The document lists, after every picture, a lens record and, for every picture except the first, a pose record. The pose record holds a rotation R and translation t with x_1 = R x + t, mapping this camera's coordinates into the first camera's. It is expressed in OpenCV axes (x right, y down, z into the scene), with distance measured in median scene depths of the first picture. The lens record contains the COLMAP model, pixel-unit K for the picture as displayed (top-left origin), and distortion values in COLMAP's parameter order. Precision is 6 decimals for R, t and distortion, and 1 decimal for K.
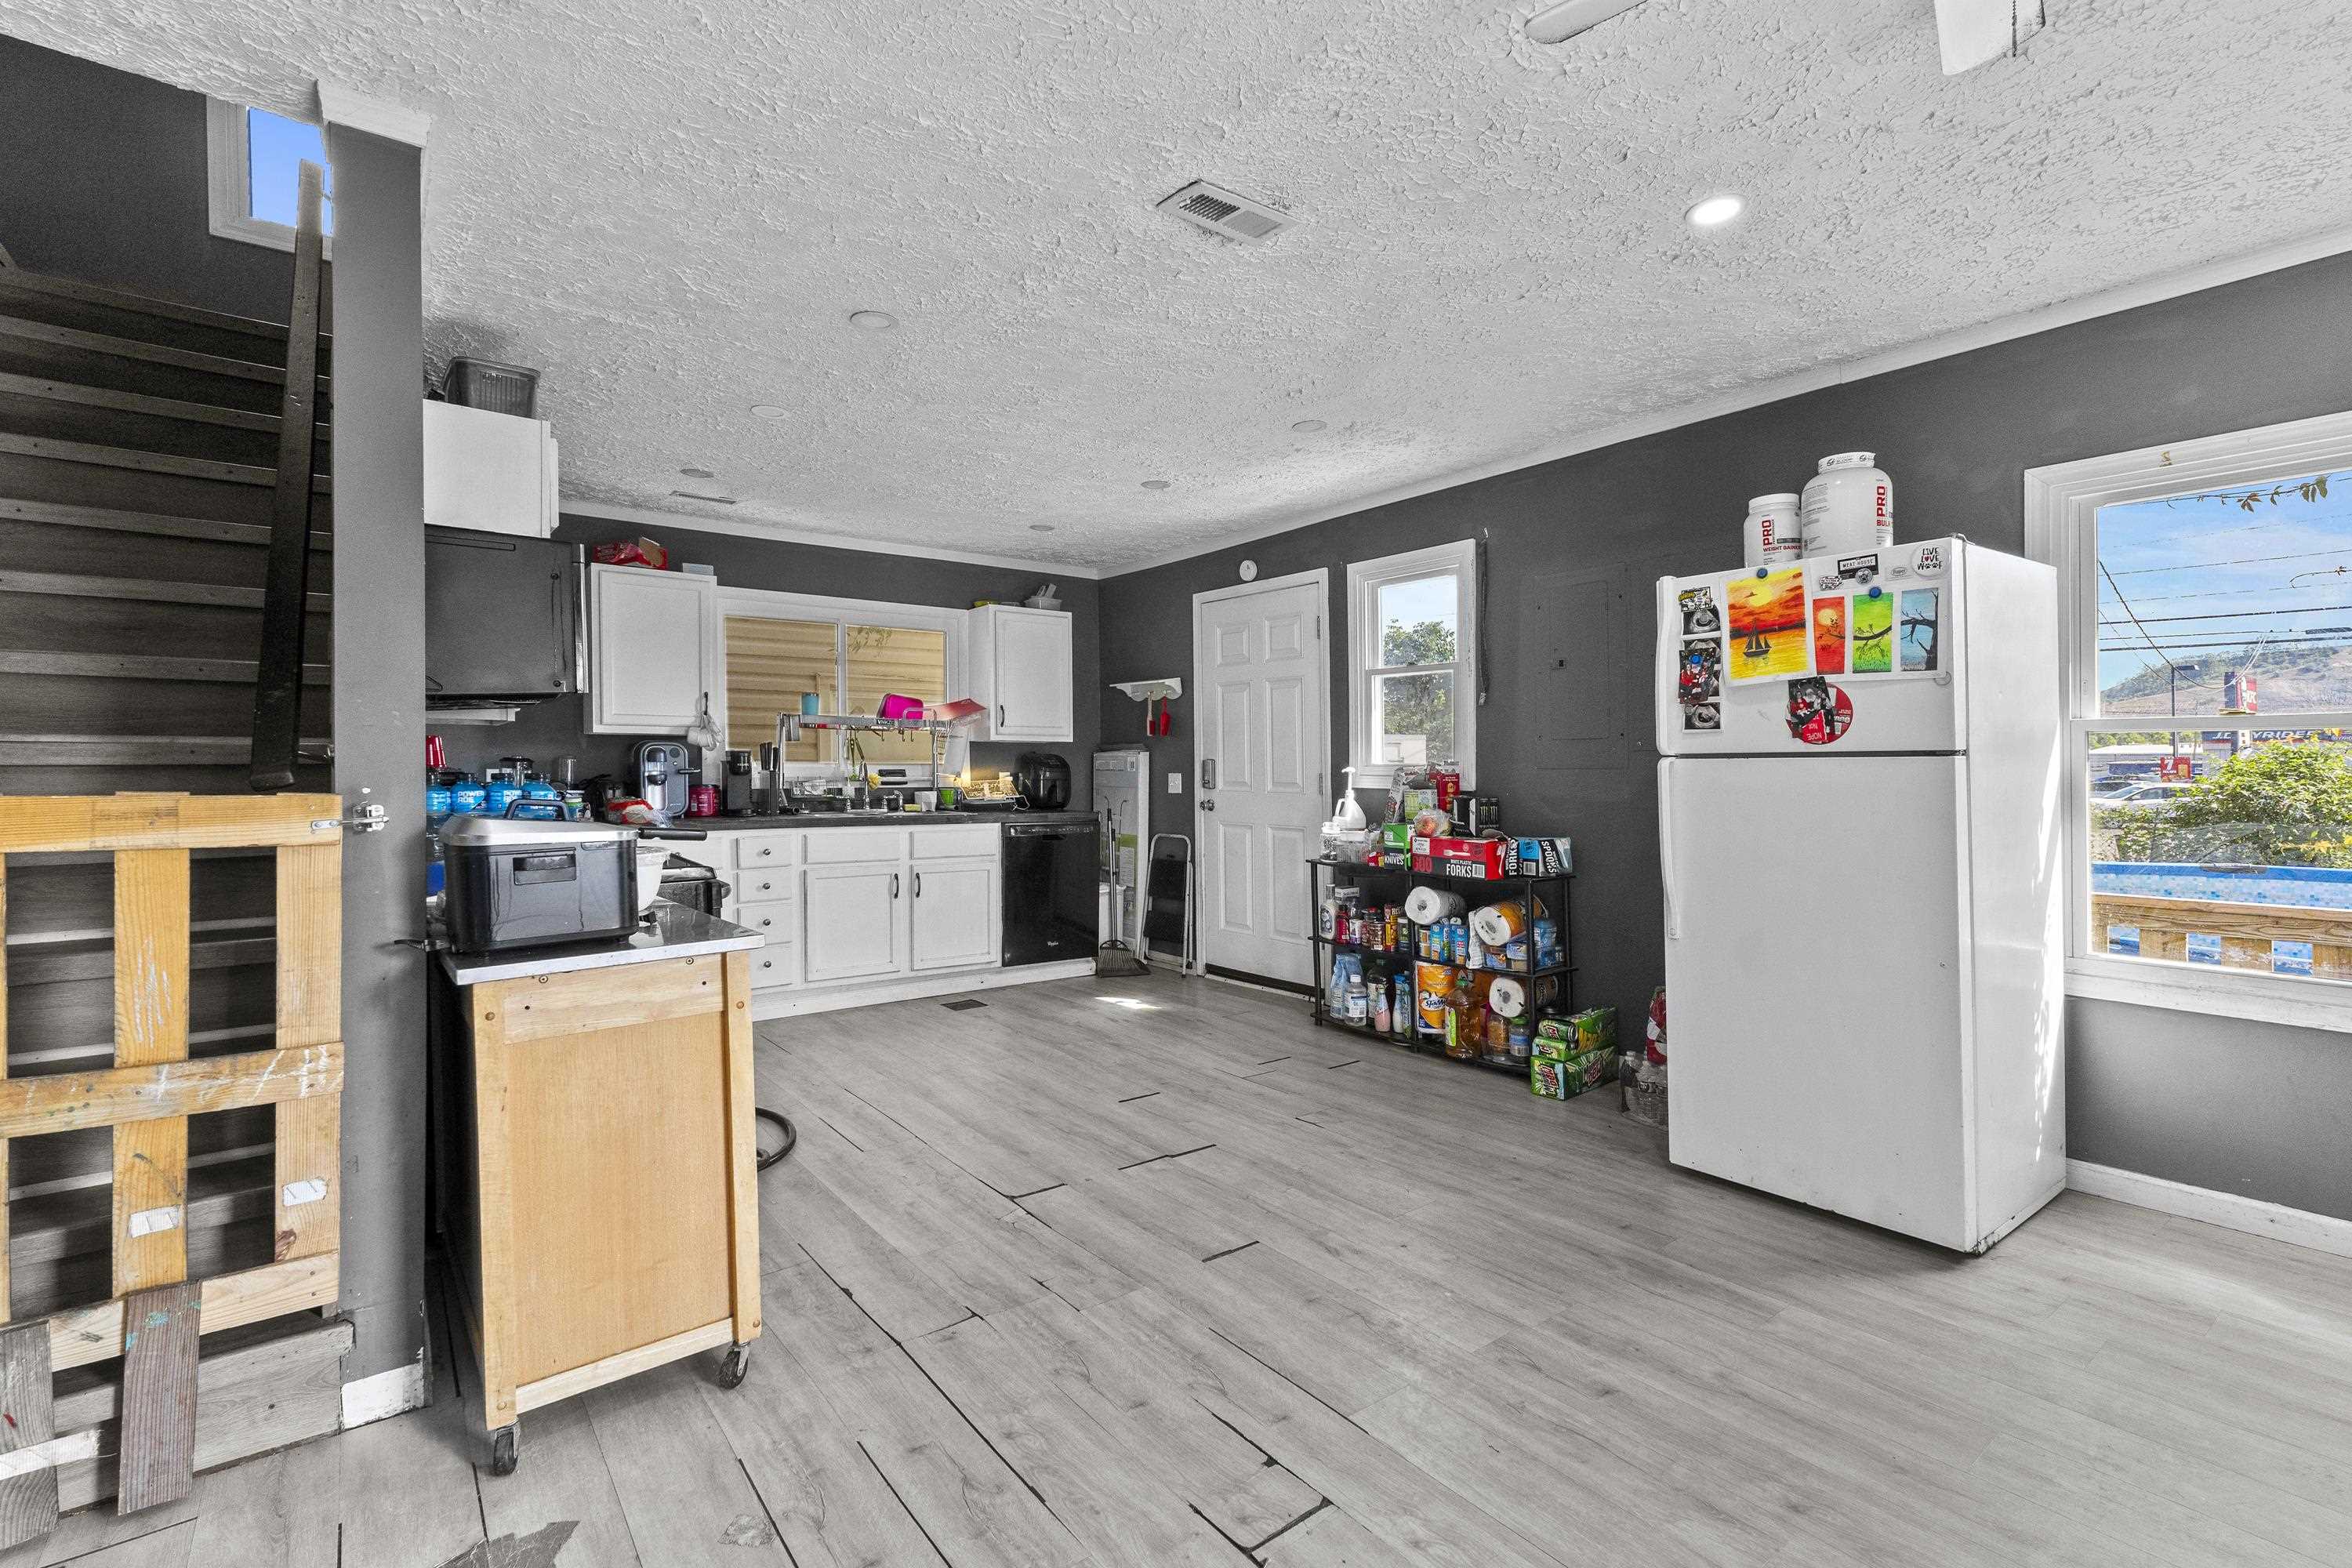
lens RADIAL K [[1063.8, 0, 1173.9], [0, 1063.8, 755.9], [0, 0, 1]] dist [0.003233, 0.000343]
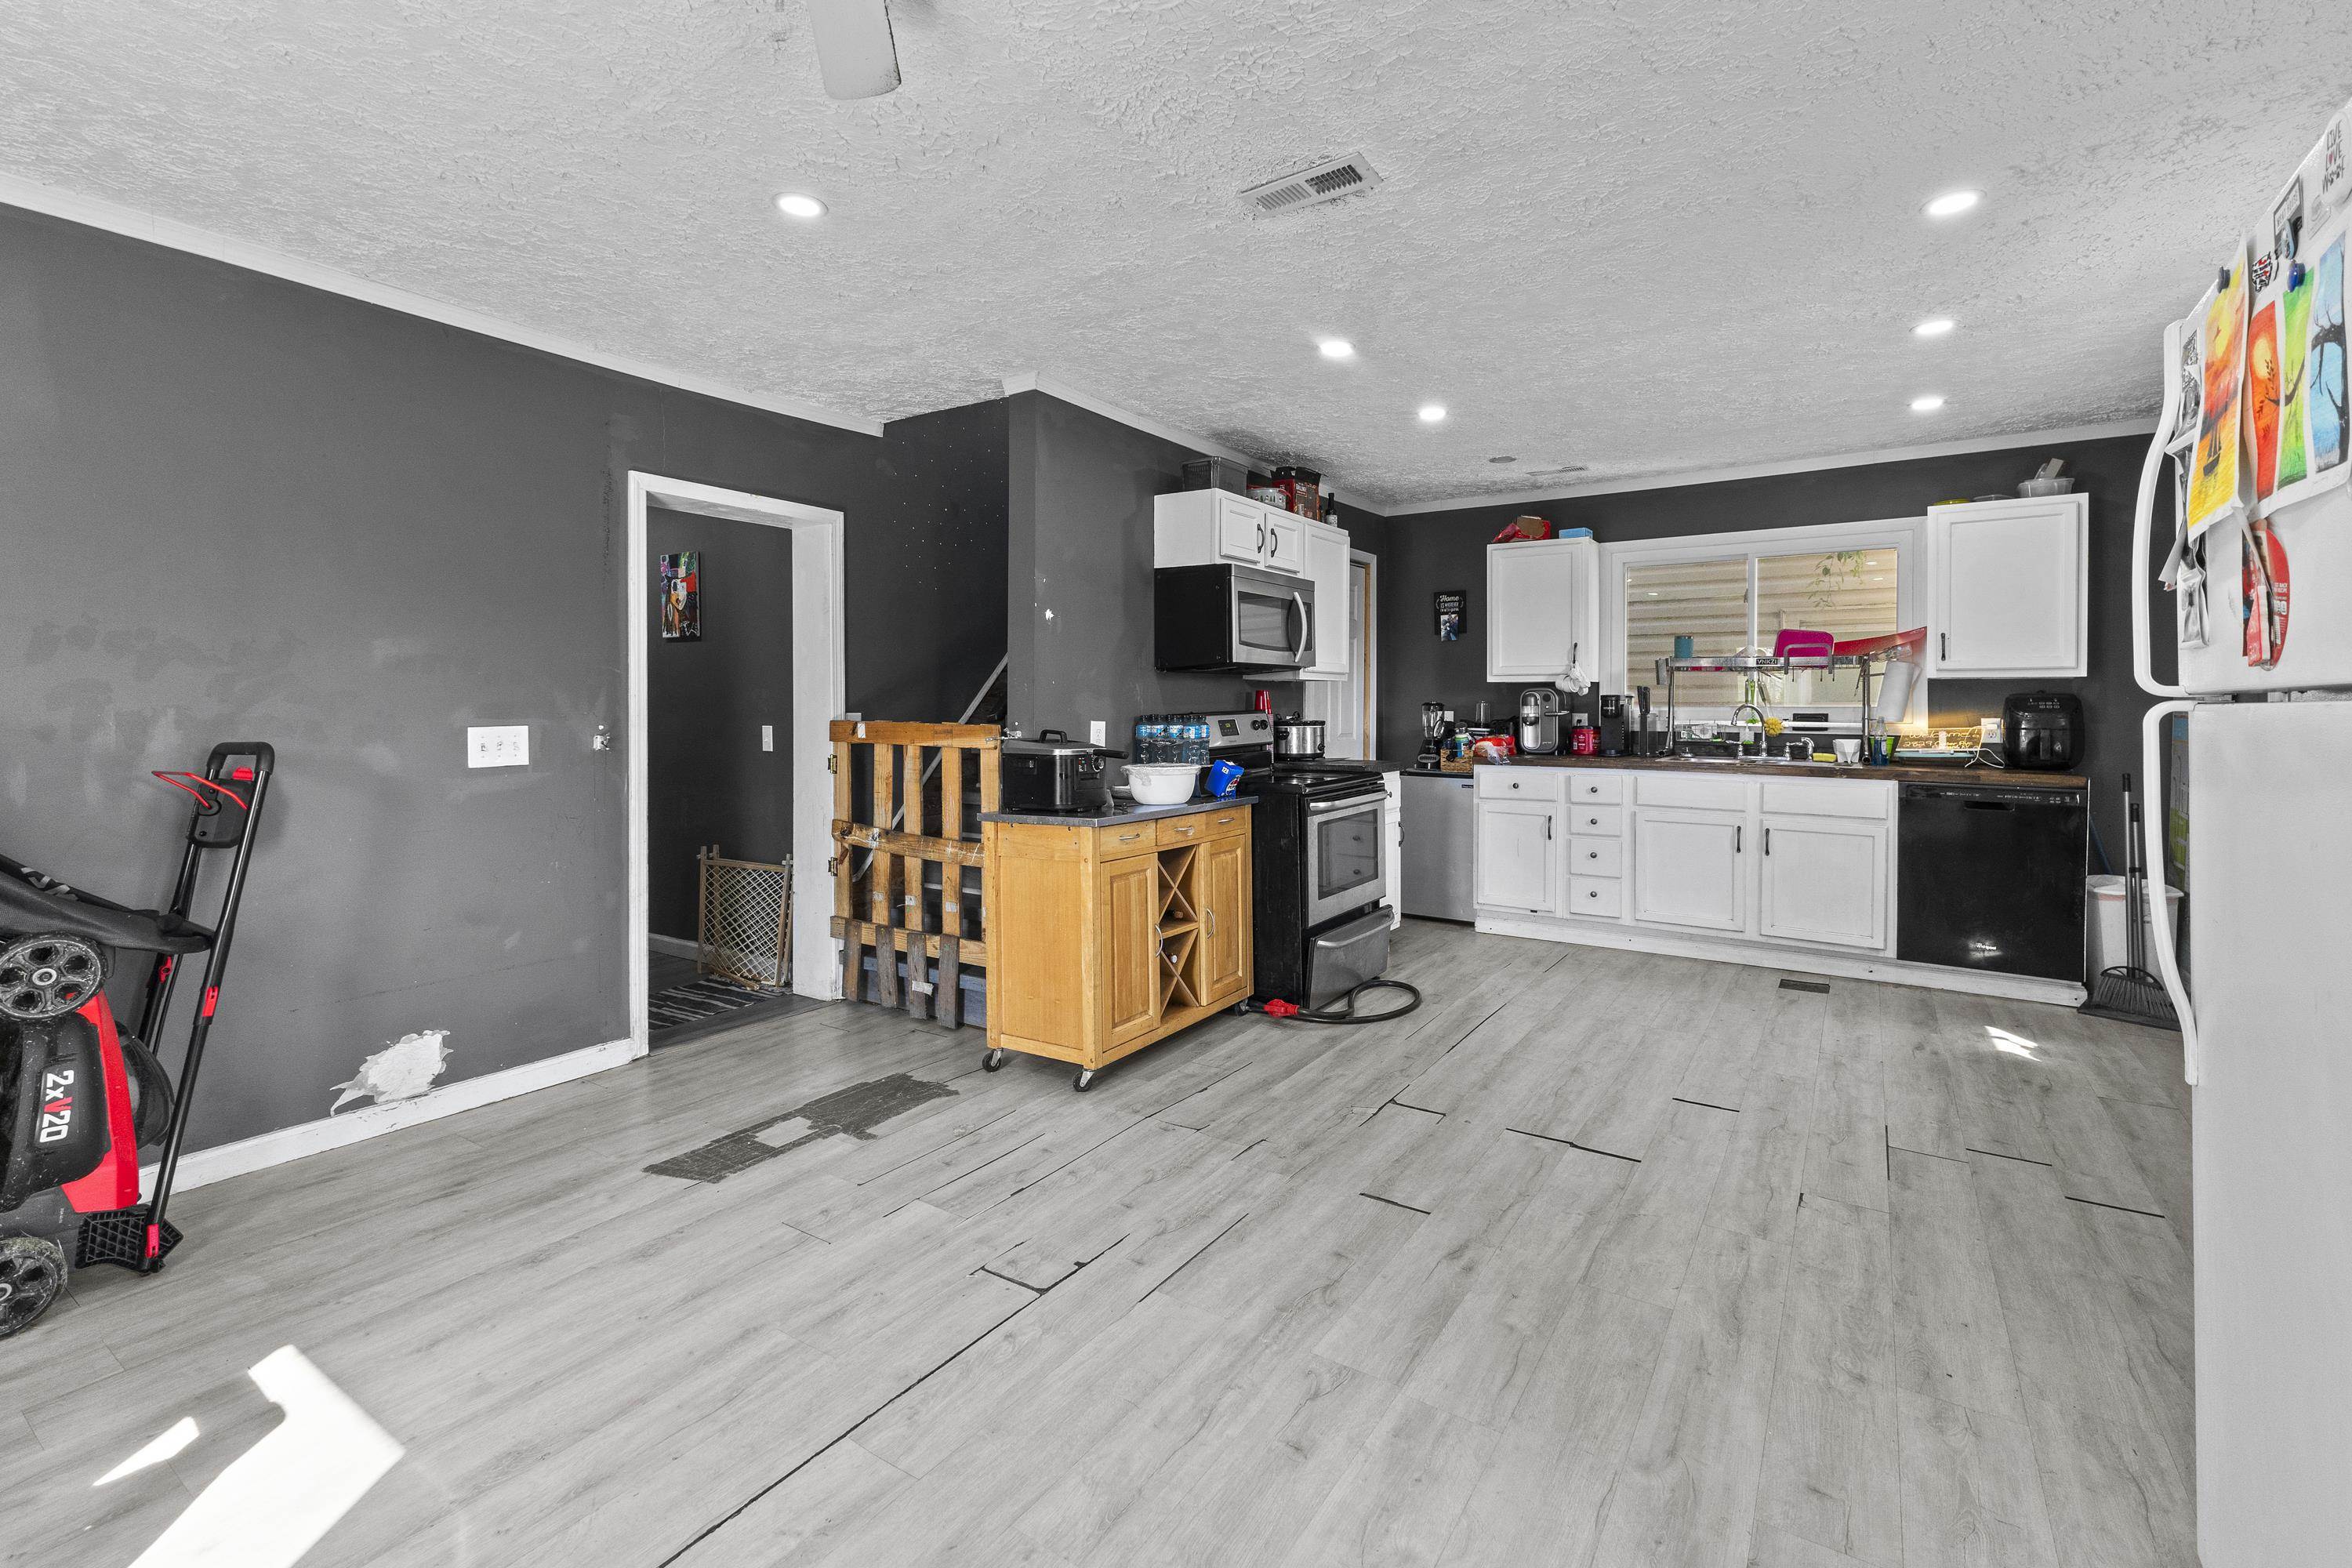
lens RADIAL K [[1039.8, 0, 1173.1], [0, 1039.8, 708.6], [0, 0, 1]] dist [0.008449, -0.000036]
pose [[0.321825, 0.003546, -0.946793, 0.464749], [0.008964, 0.999937, 0.006792, -0.002302], [0.946757, -0.010673, 0.321773, 0.254740]]
